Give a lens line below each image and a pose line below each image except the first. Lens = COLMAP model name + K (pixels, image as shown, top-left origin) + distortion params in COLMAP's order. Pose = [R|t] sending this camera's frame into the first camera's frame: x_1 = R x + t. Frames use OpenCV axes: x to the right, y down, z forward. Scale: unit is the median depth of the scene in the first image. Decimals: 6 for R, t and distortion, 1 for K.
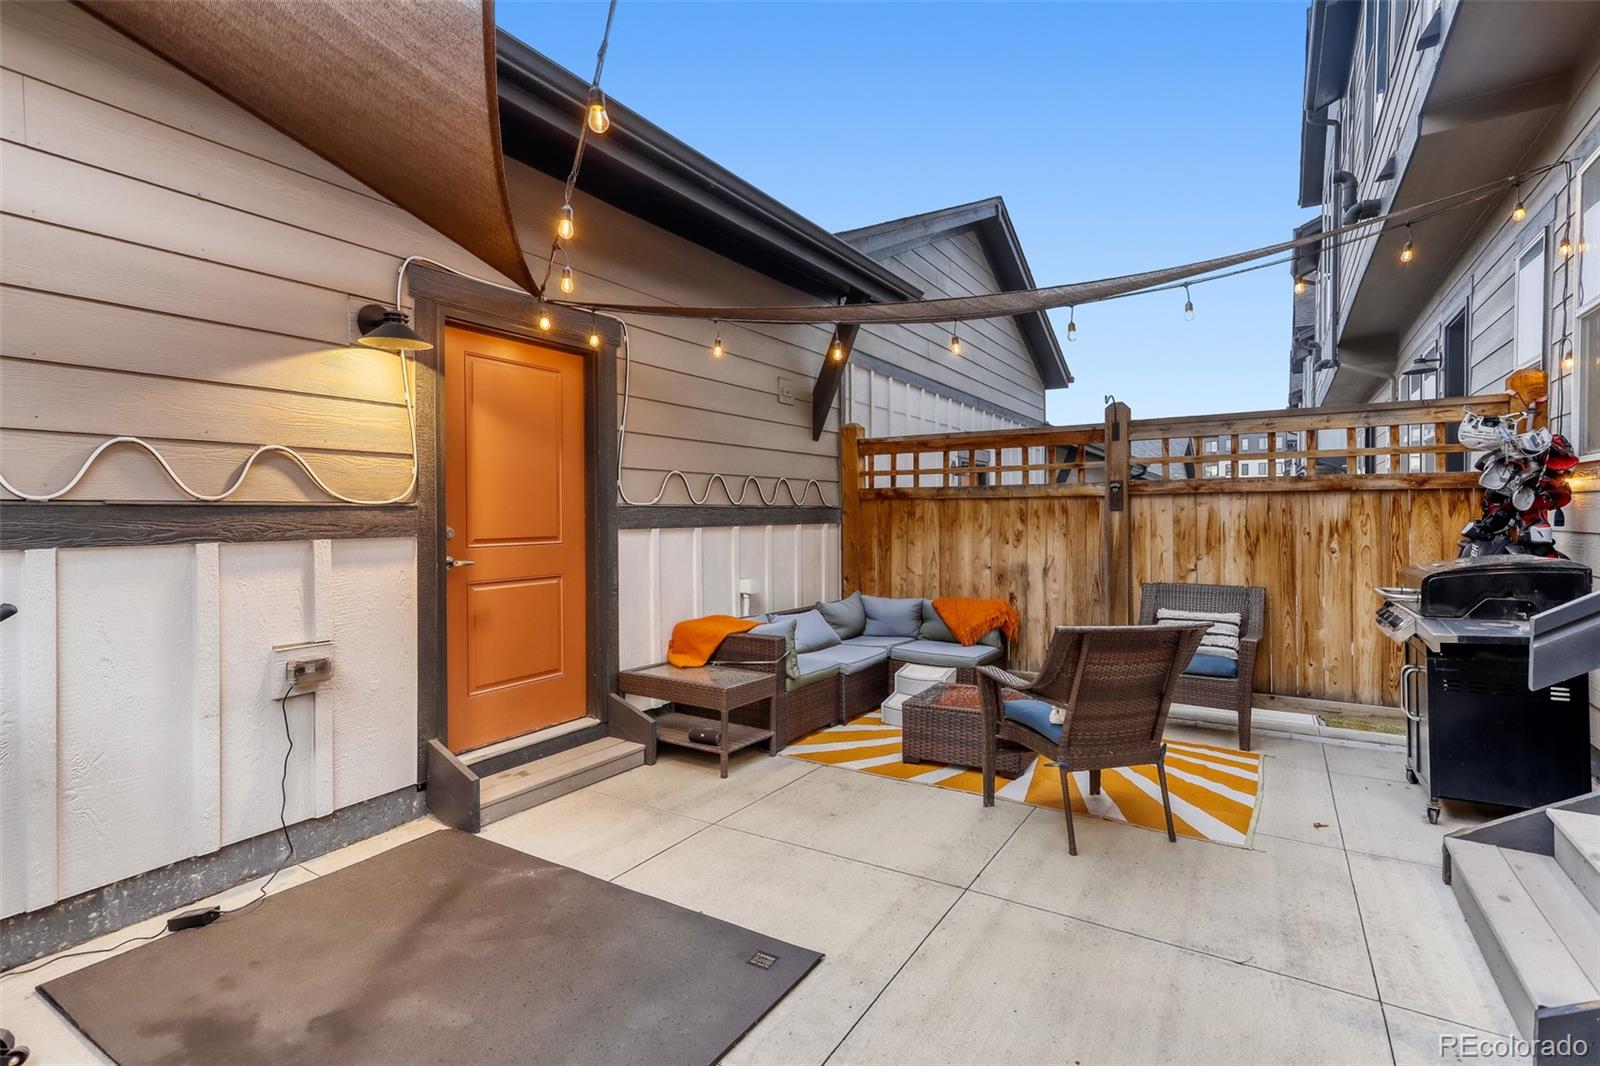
lens RADIAL K [[775.3, 0, 800.0], [0, 775.3, 533.0], [0, 0, 1]] dist [-0.000250, 0.000321]
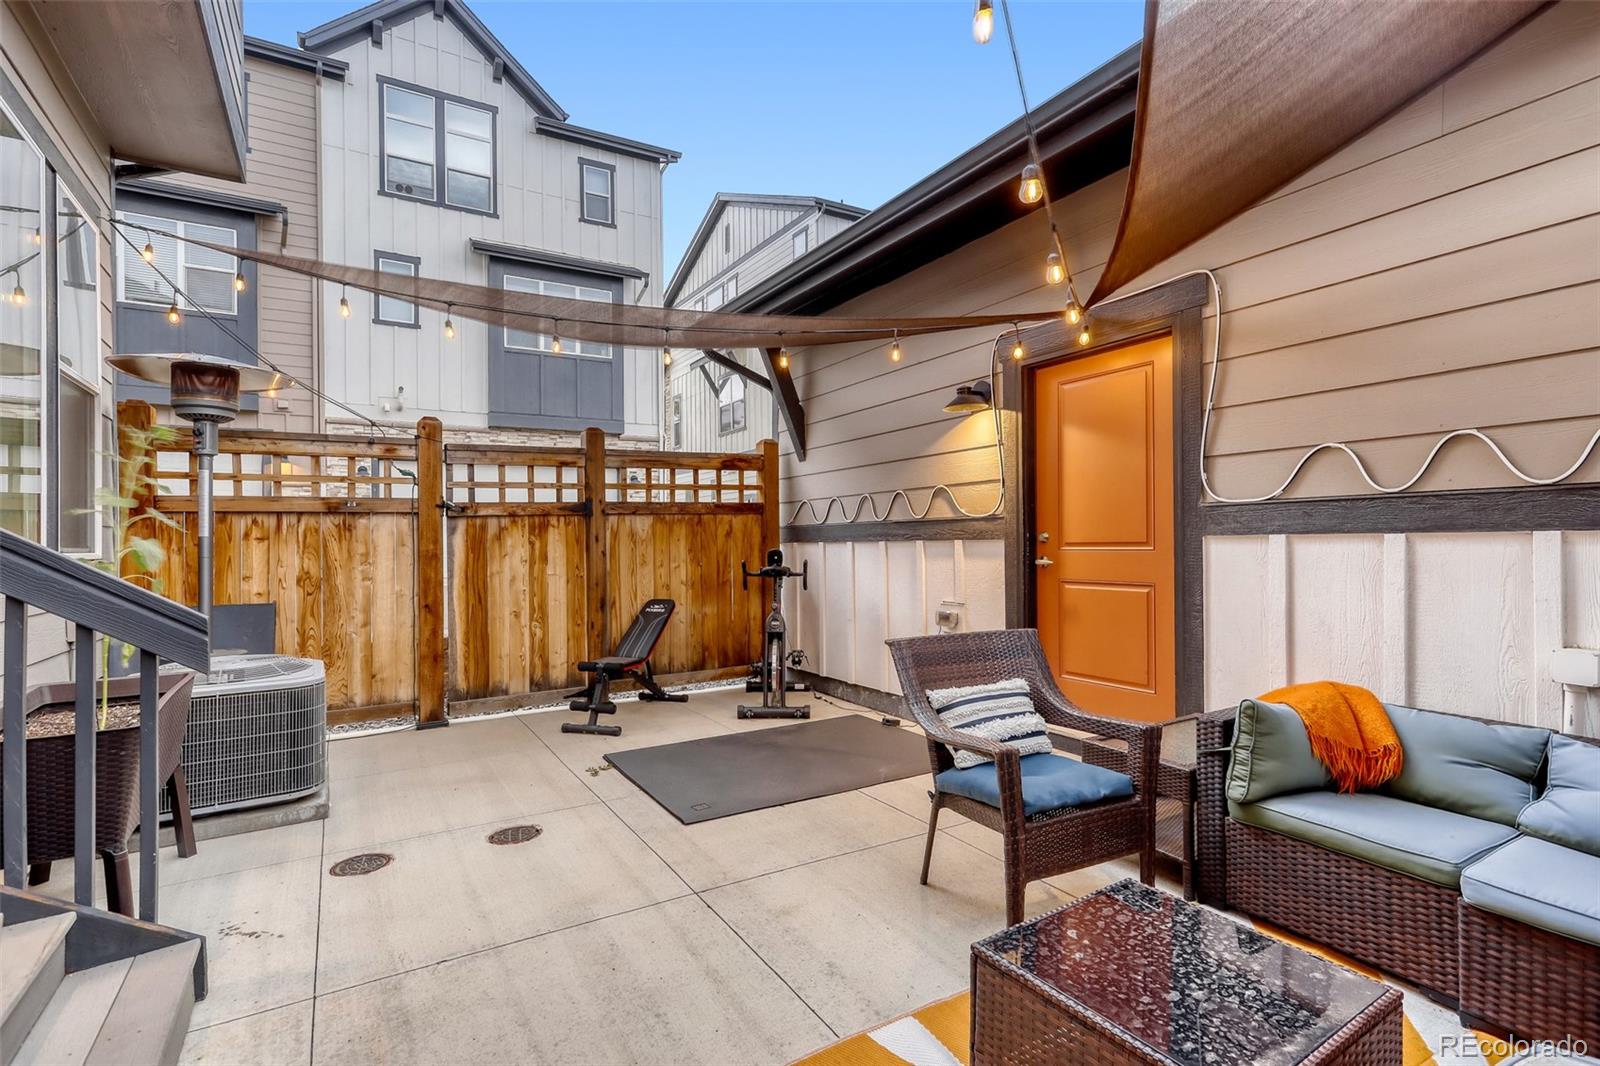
lens RADIAL K [[775.3, 0, 800.0], [0, 775.3, 533.0], [0, 0, 1]] dist [-0.000250, 0.000321]
pose [[-0.471530, 0.009942, -0.881794, 0.552545], [0.003250, 0.999949, 0.009537, -0.013024], [0.881844, 0.001632, -0.471538, 0.845316]]
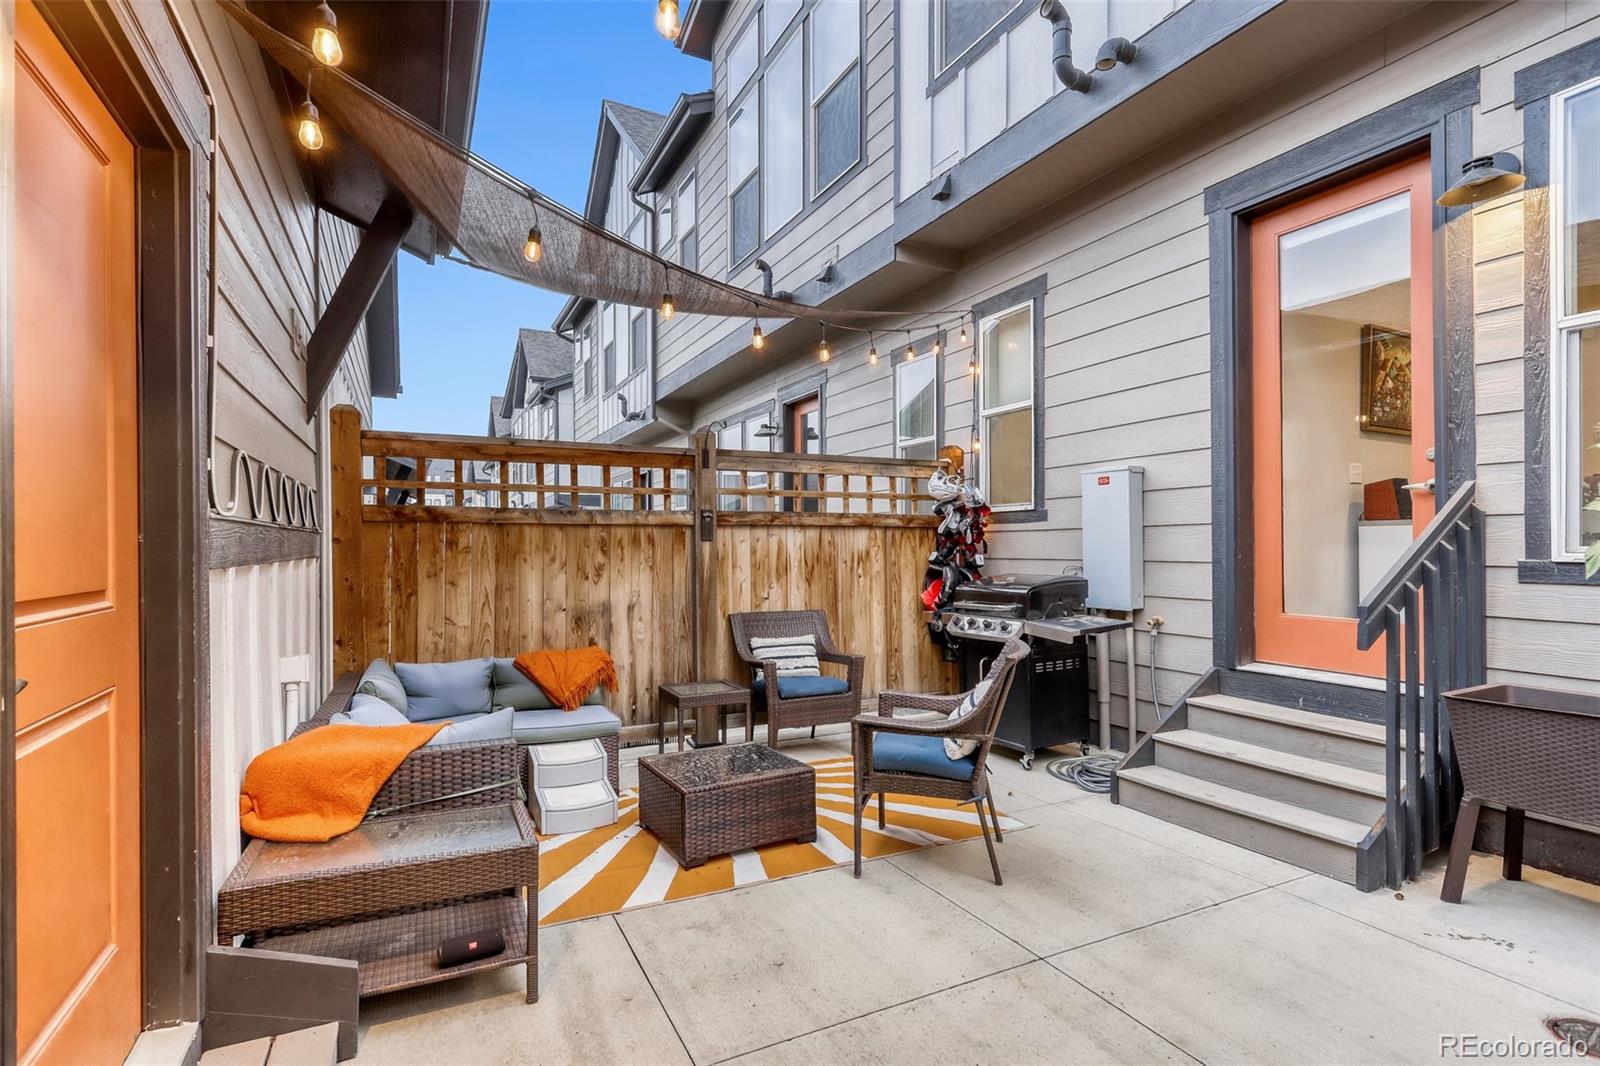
lens RADIAL K [[784.1, 0, 822.3], [0, 784.1, 555.0], [0, 0, 1]] dist [-0.000172, 0.000129]
pose [[0.515491, -0.005533, 0.856877, -0.365554], [0.018529, 0.999817, -0.004691, -0.004508], [-0.856695, 0.018295, 0.515499, 0.390438]]
